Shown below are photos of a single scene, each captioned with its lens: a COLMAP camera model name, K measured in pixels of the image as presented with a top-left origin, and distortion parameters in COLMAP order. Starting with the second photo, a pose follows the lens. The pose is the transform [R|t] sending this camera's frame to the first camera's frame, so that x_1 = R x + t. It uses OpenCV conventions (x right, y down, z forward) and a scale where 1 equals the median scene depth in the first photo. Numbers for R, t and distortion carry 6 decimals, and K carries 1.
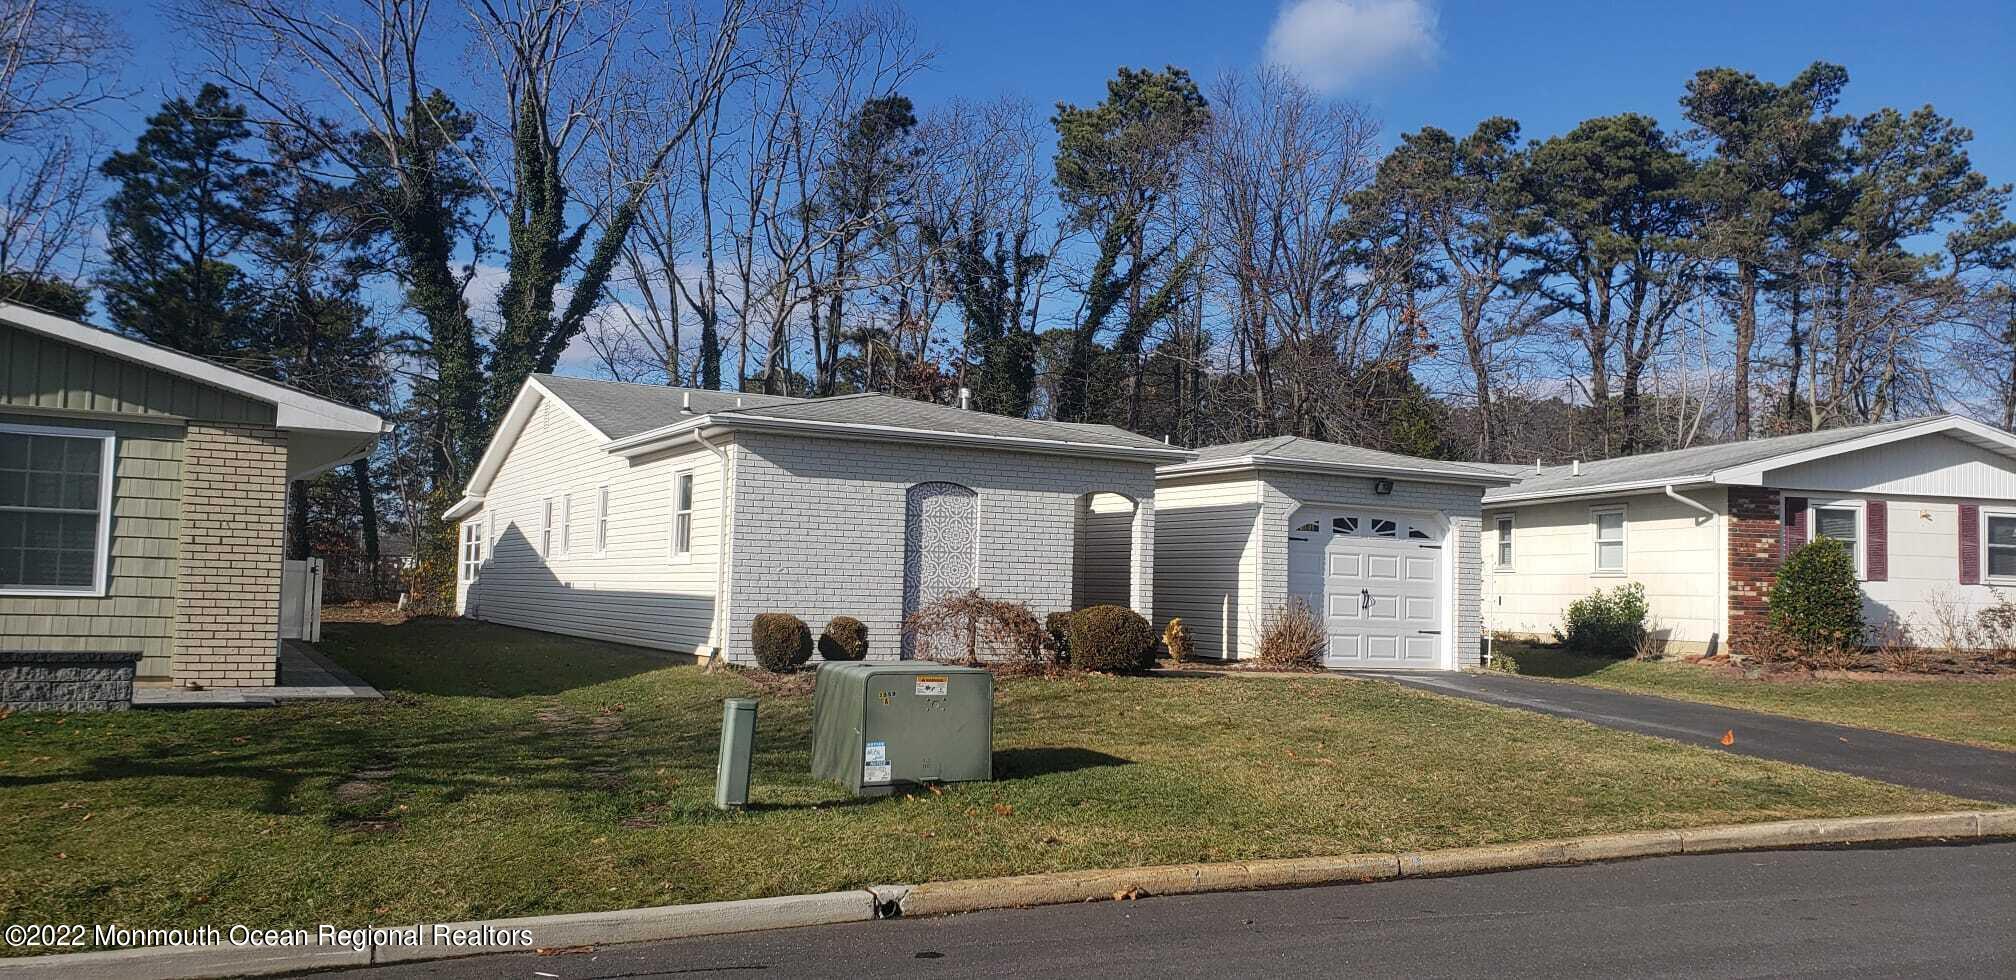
lens RADIAL K [[1547.5, 0, 1008.0], [0, 1547.5, 490.0], [0, 0, 1]] dist [0.167311, -0.344023]
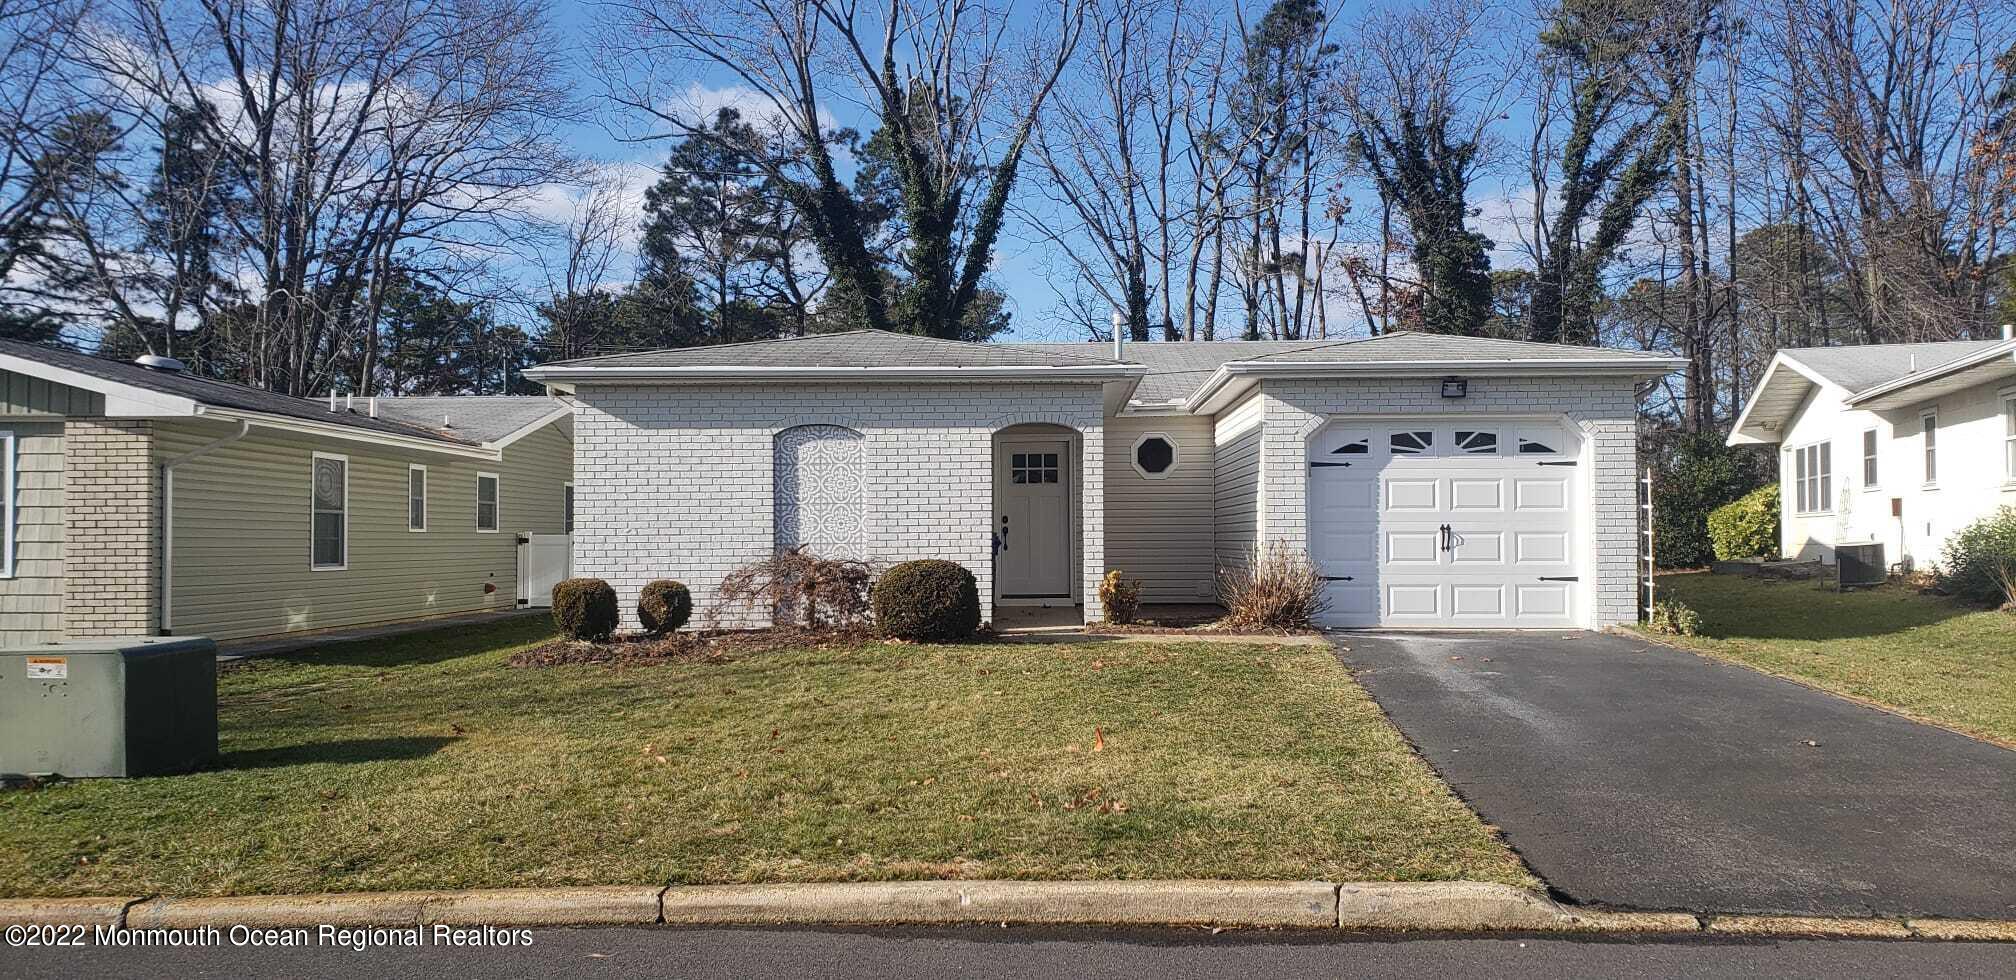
lens RADIAL K [[1547.5, 0, 1008.0], [0, 1547.5, 490.0], [0, 0, 1]] dist [0.167311, -0.344023]
pose [[0.884421, -0.049140, -0.464096, 0.480947], [0.062624, 0.997944, 0.013675, 0.028008], [0.462469, -0.041158, 0.885680, 0.275926]]
